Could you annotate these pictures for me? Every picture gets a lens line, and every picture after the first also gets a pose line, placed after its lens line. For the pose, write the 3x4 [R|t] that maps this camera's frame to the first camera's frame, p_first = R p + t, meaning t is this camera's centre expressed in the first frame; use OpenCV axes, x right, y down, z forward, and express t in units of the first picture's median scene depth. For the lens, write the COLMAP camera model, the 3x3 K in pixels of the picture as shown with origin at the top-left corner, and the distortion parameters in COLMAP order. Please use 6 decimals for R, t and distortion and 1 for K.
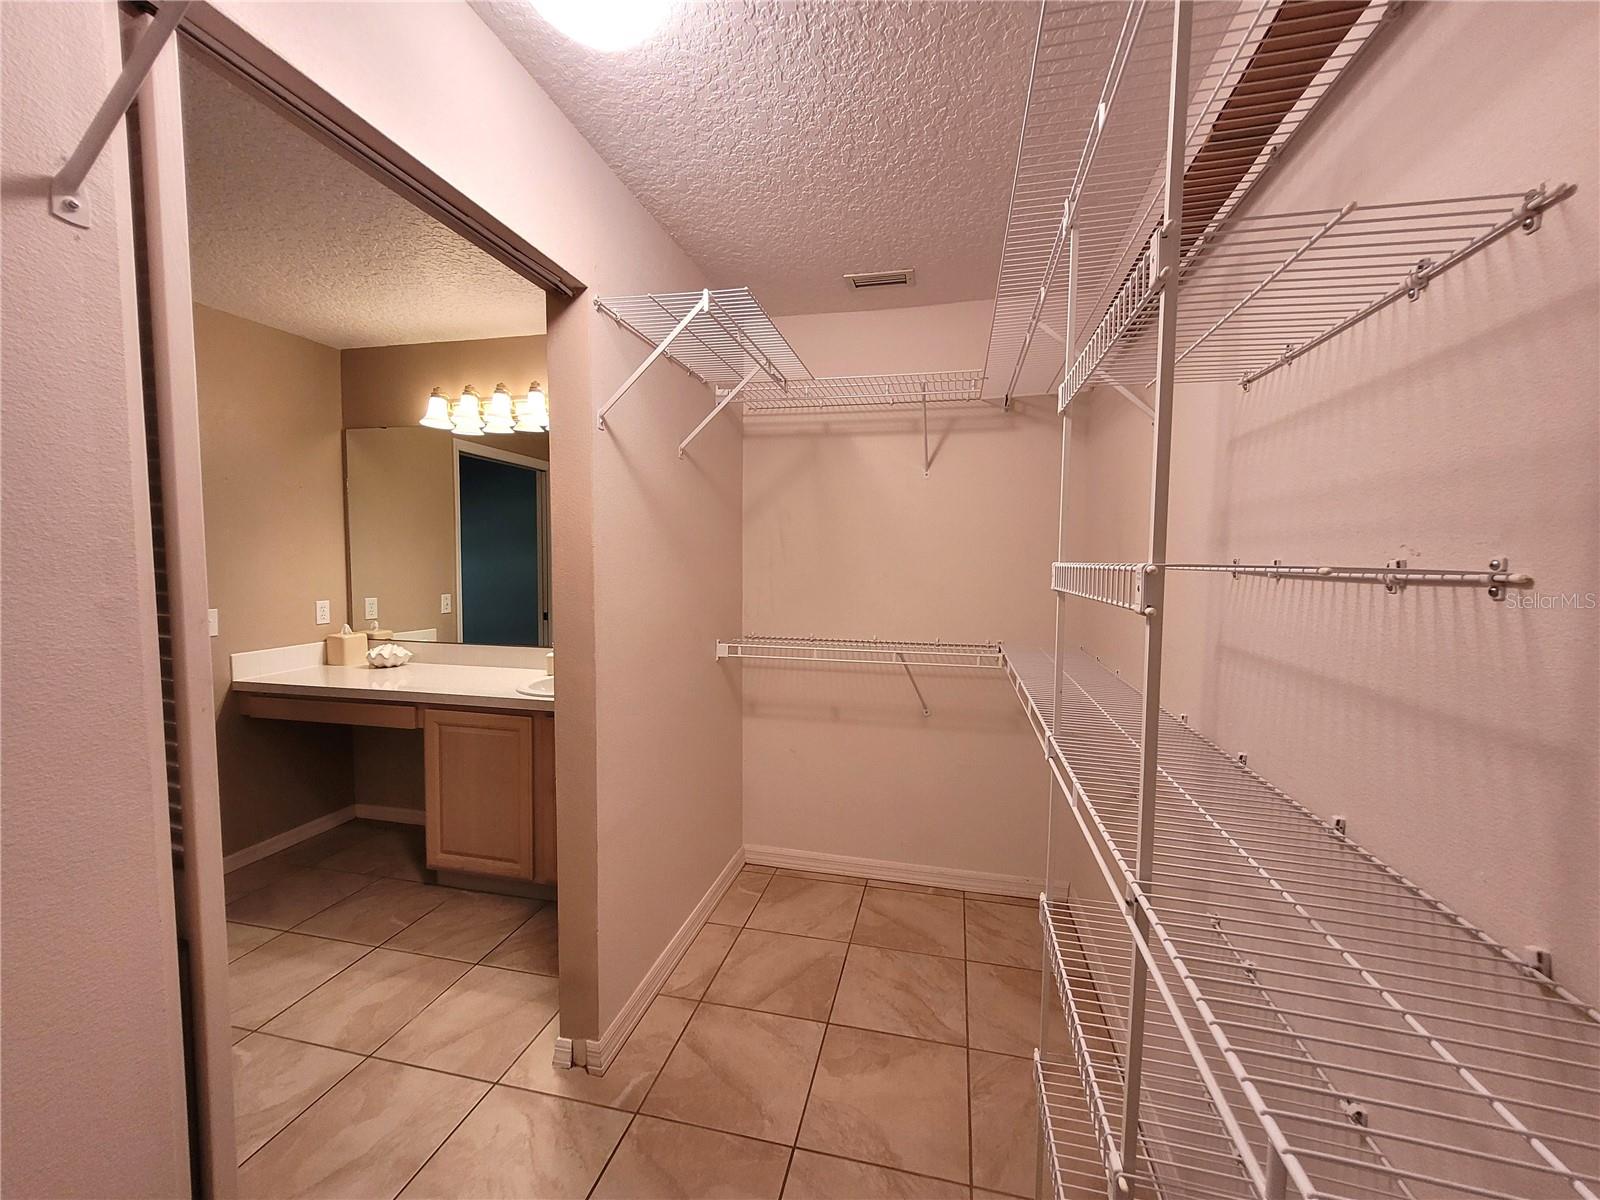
lens RADIAL K [[638.7, 0, 800.0], [0, 638.7, 600.0], [0, 0, 1]] dist [0.001162, 0.000381]
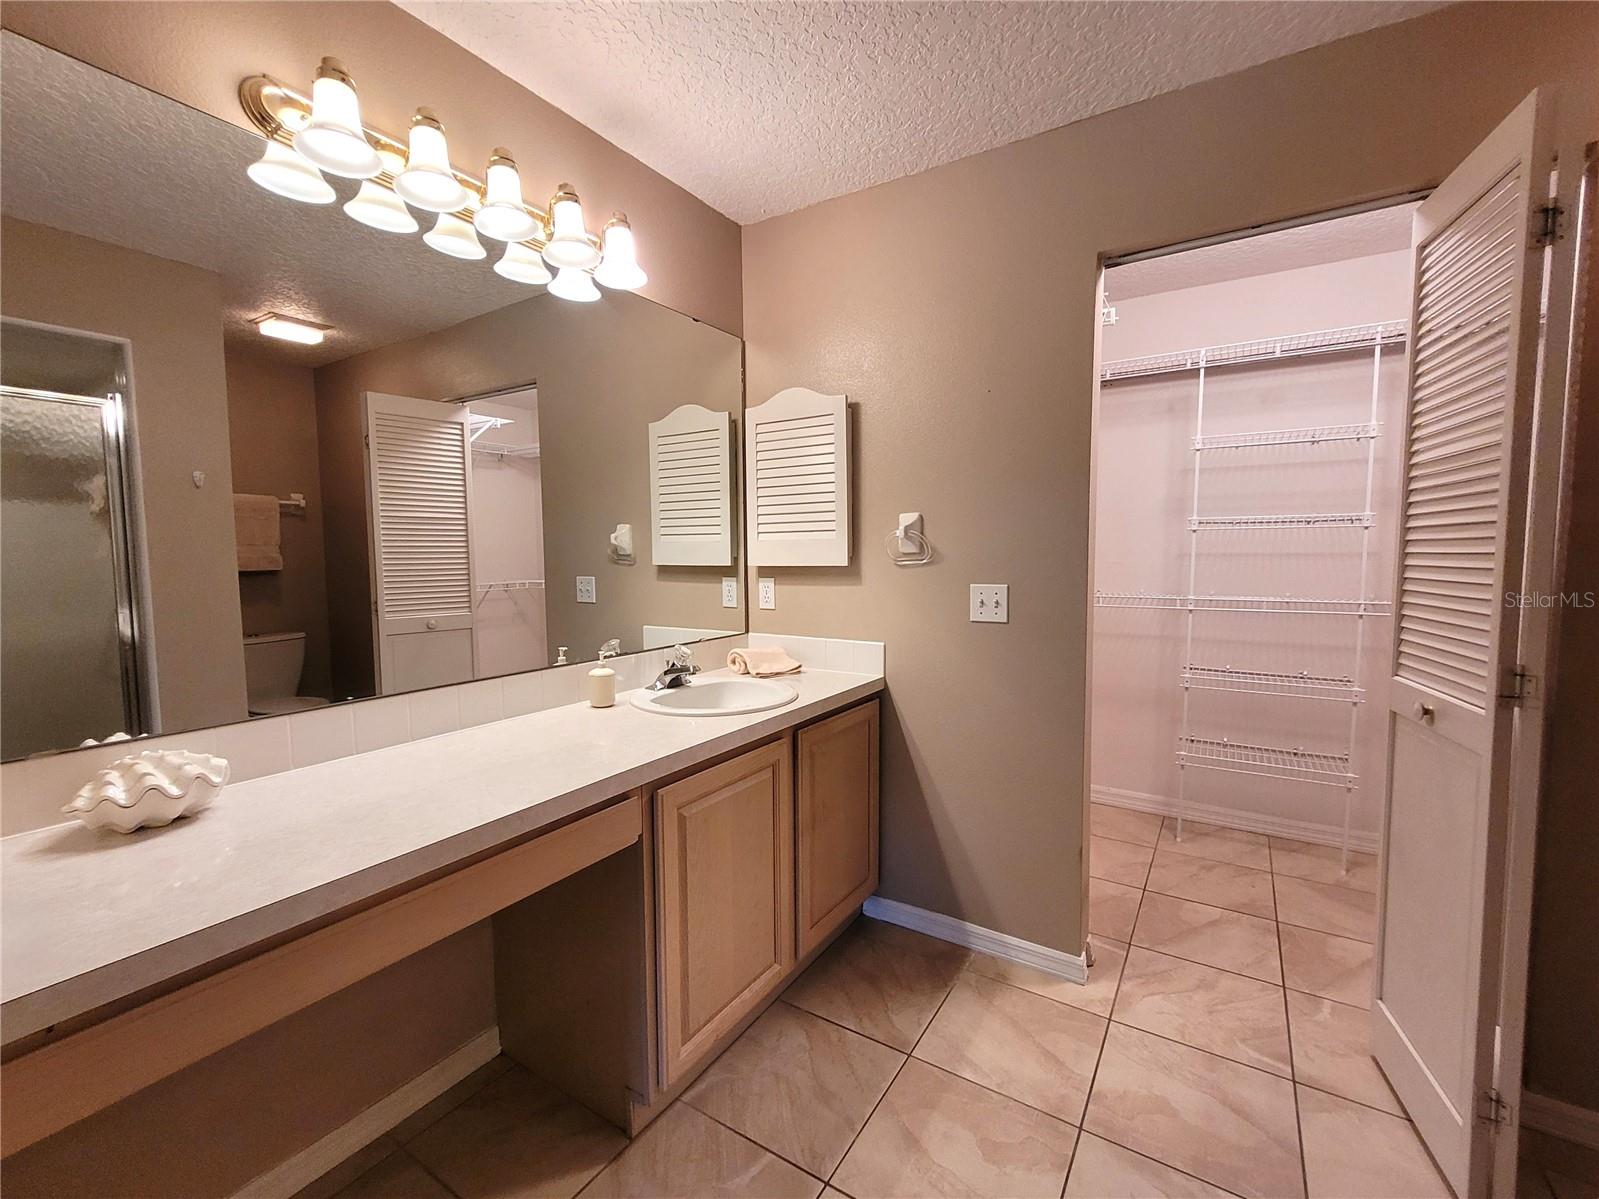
lens RADIAL K [[709.3, 0, 799.5], [0, 709.3, 599.5], [0, 0, 1]] dist [-0.001649, -0.000418]
pose [[0.303836, -0.076840, 0.949621, -1.443801], [0.065453, 0.996071, 0.059657, -0.009938], [-0.950473, 0.044029, 0.307671, 0.956964]]
